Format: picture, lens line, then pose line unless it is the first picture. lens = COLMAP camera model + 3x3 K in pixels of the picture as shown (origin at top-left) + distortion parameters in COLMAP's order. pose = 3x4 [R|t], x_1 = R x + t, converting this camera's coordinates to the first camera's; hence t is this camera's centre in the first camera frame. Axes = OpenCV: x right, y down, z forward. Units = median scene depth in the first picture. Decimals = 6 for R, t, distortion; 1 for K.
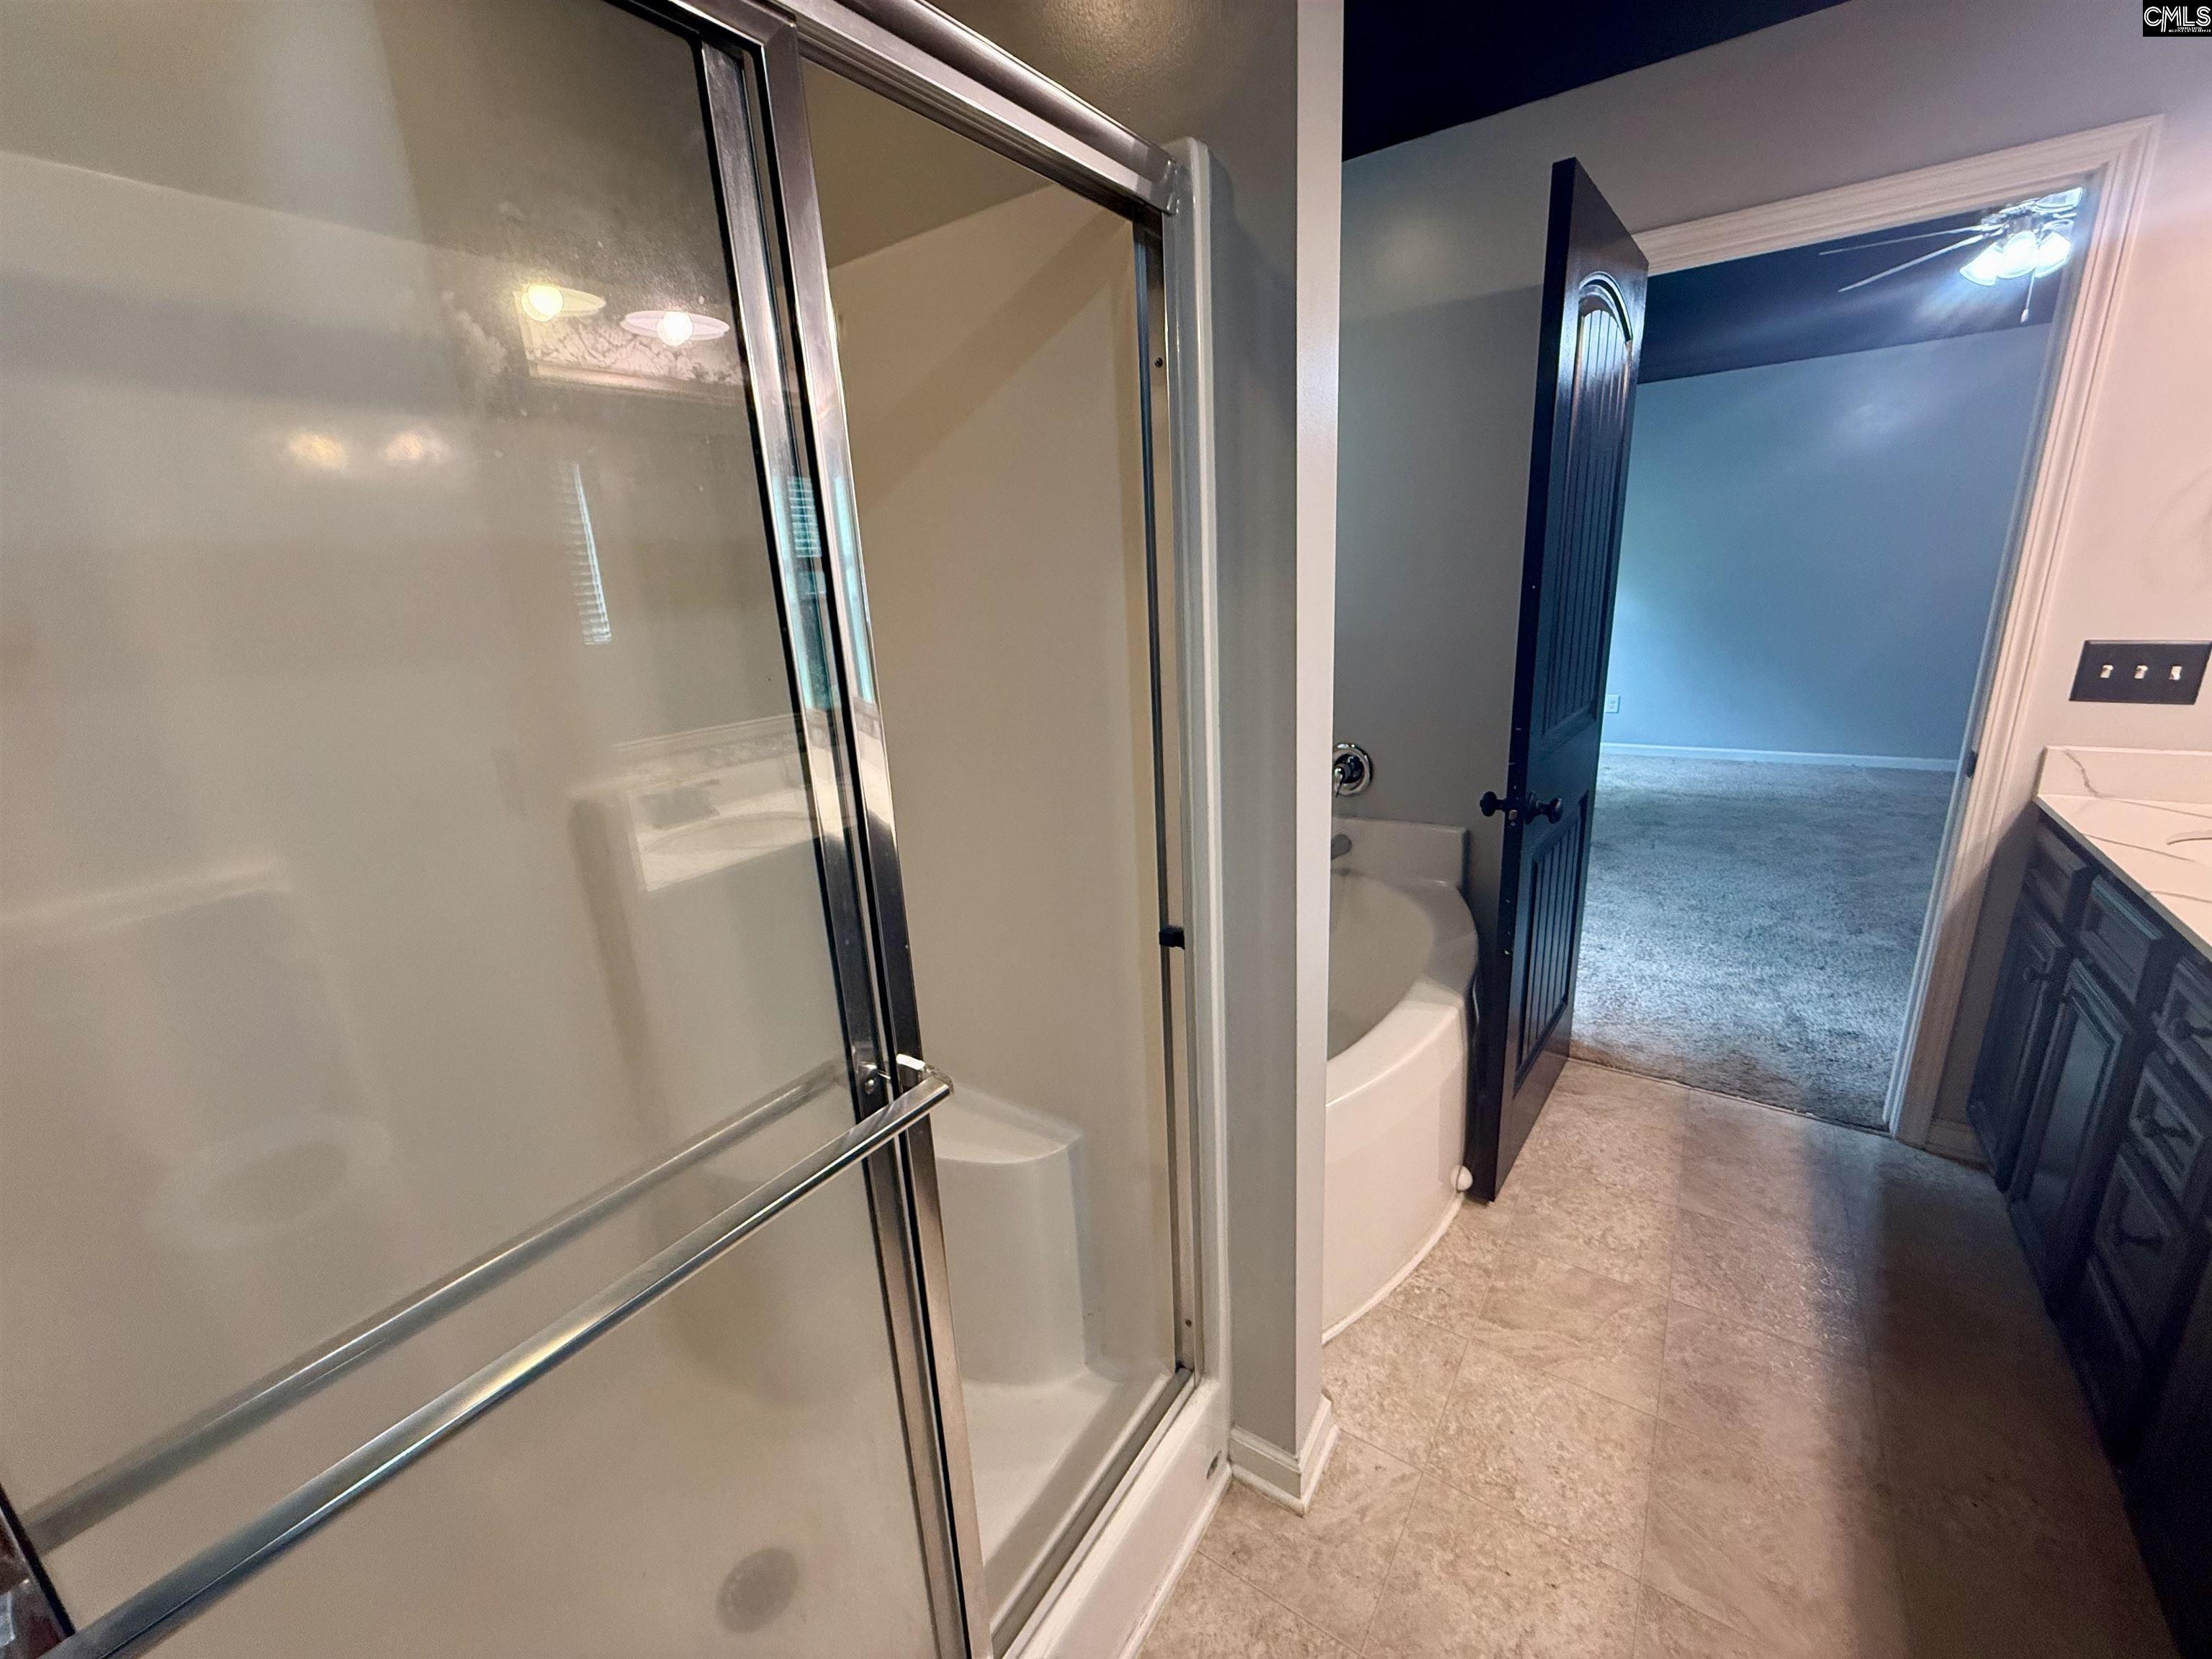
lens RADIAL K [[884.3, 0, 1090.6], [0, 884.3, 837.3], [0, 0, 1]] dist [-0.000607, 0.000378]
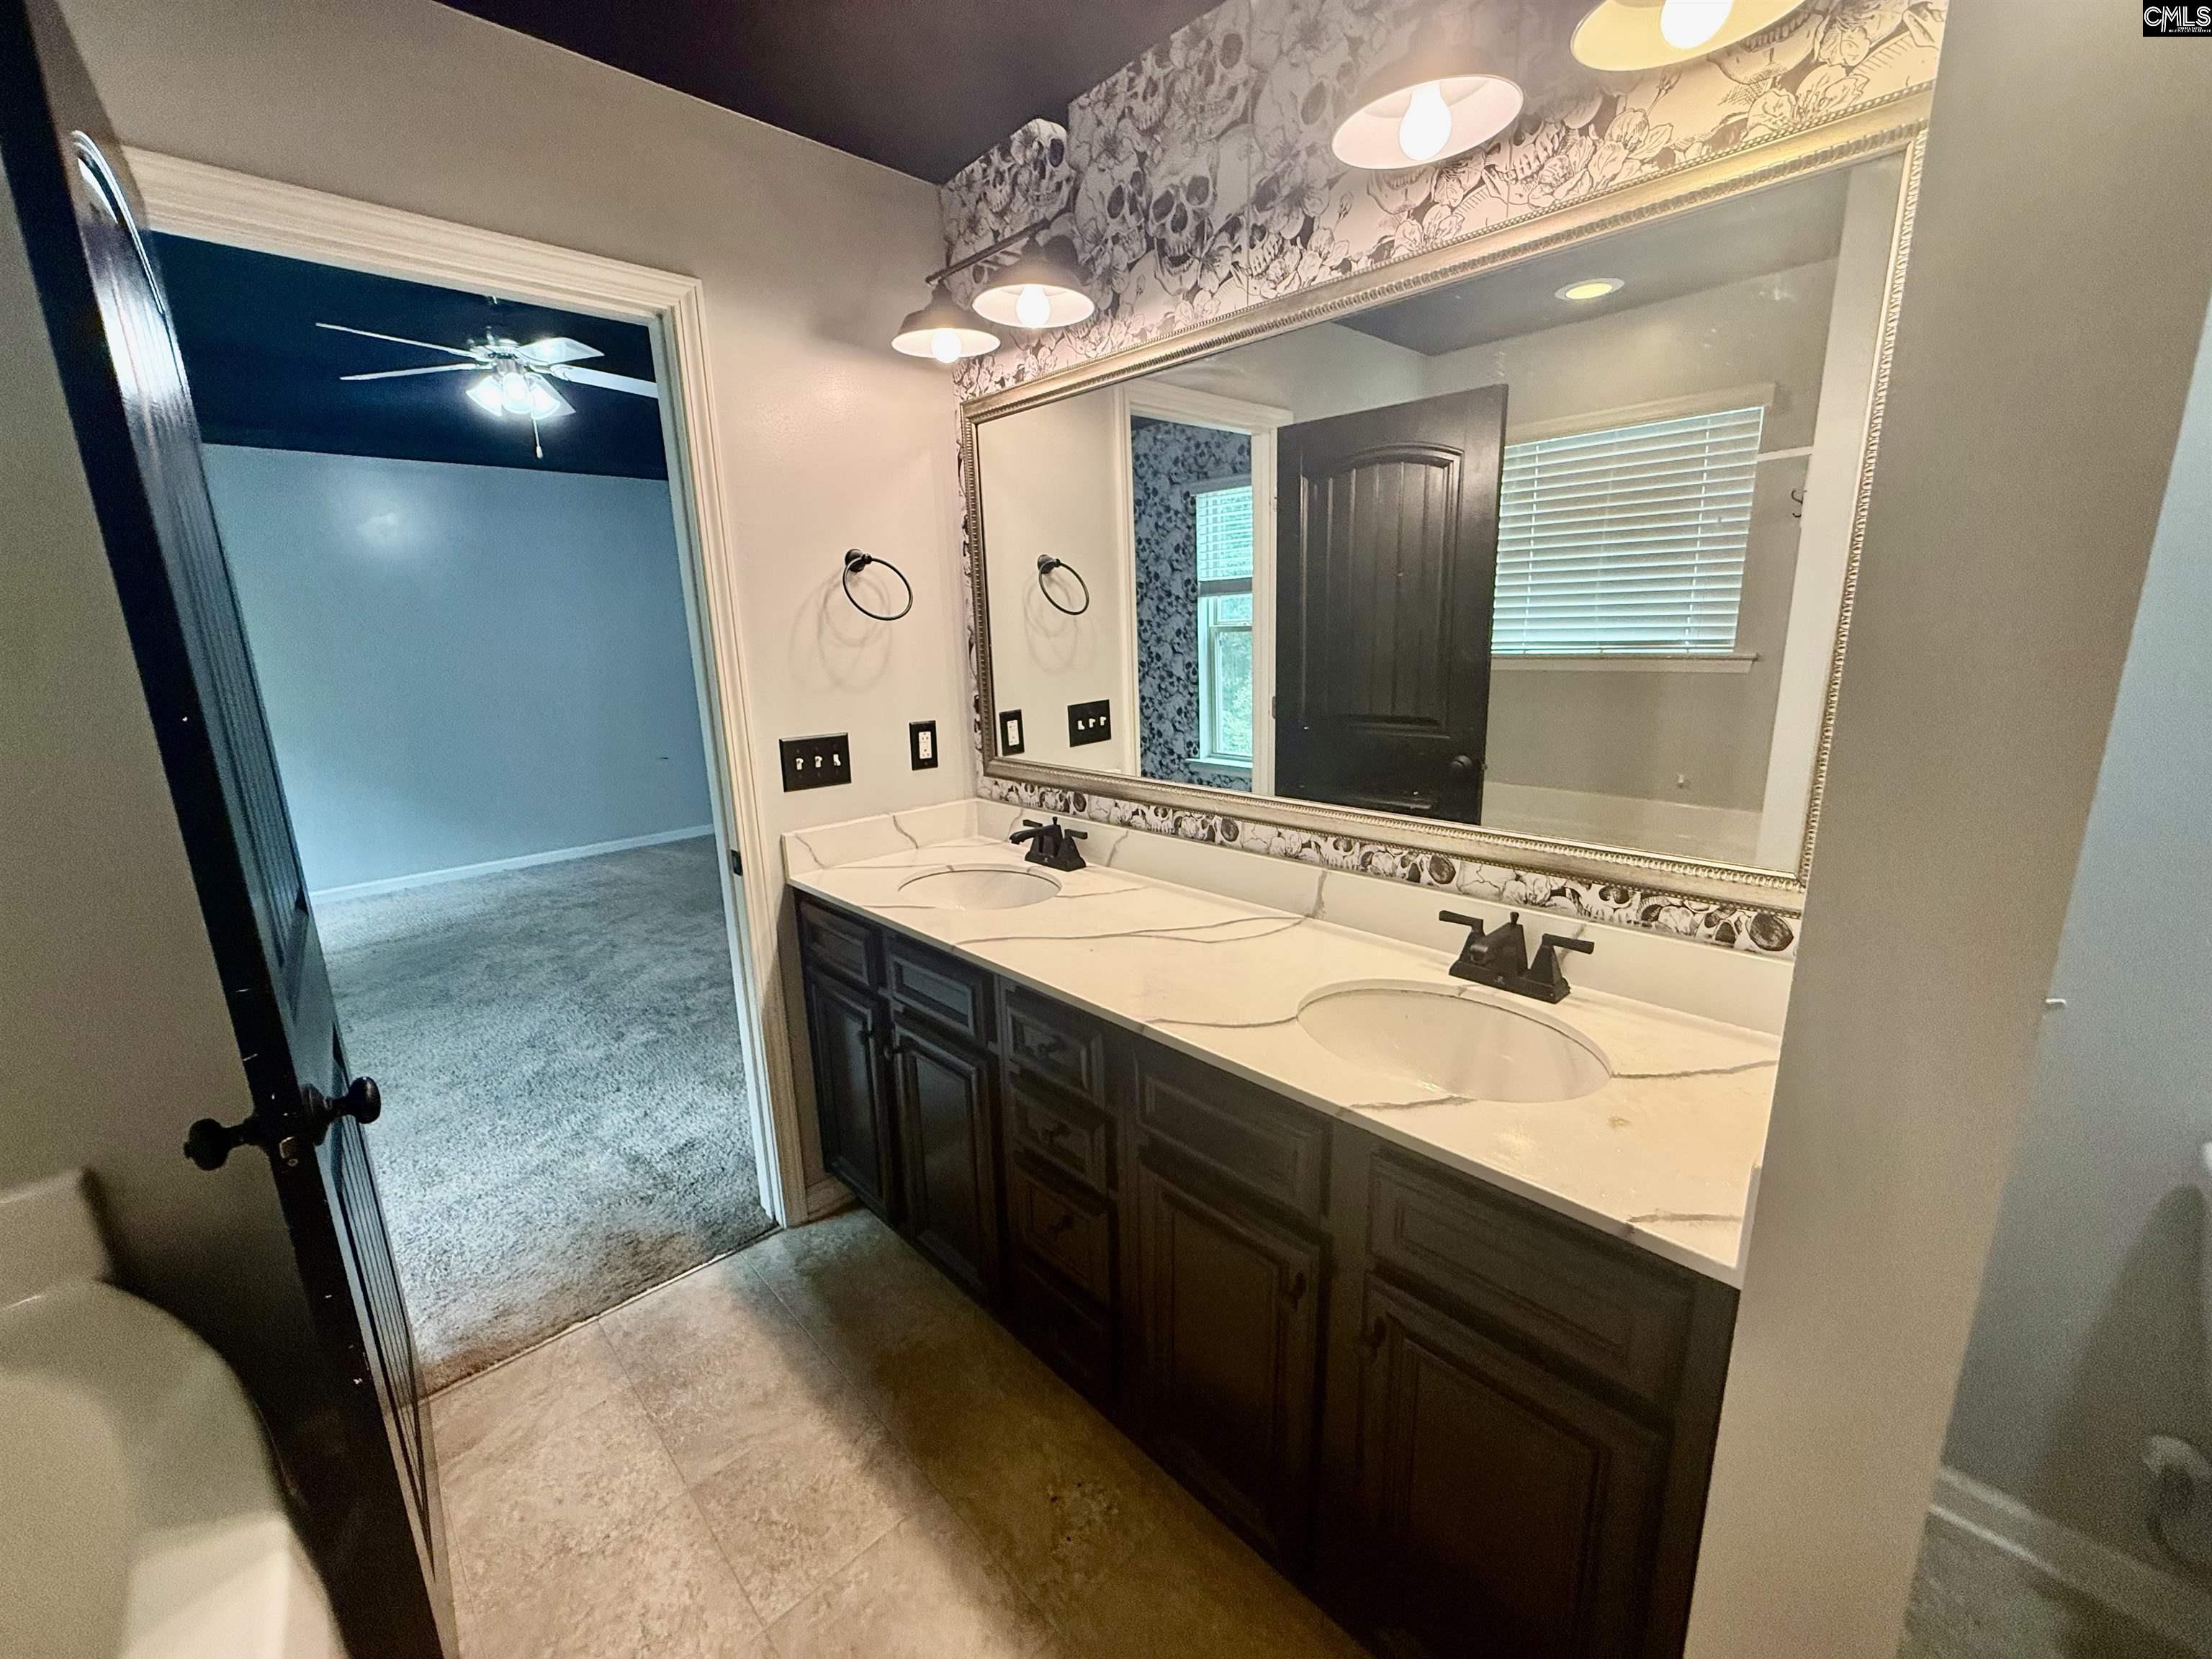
lens RADIAL K [[884.3, 0, 1104.7], [0, 884.3, 826.5], [0, 0, 1]] dist [-0.000607, 0.000378]
pose [[0.186942, -0.166727, 0.968119, 0.070526], [0.289989, 0.950943, 0.107773, -0.083047], [-0.938594, 0.260596, 0.226120, 0.272140]]
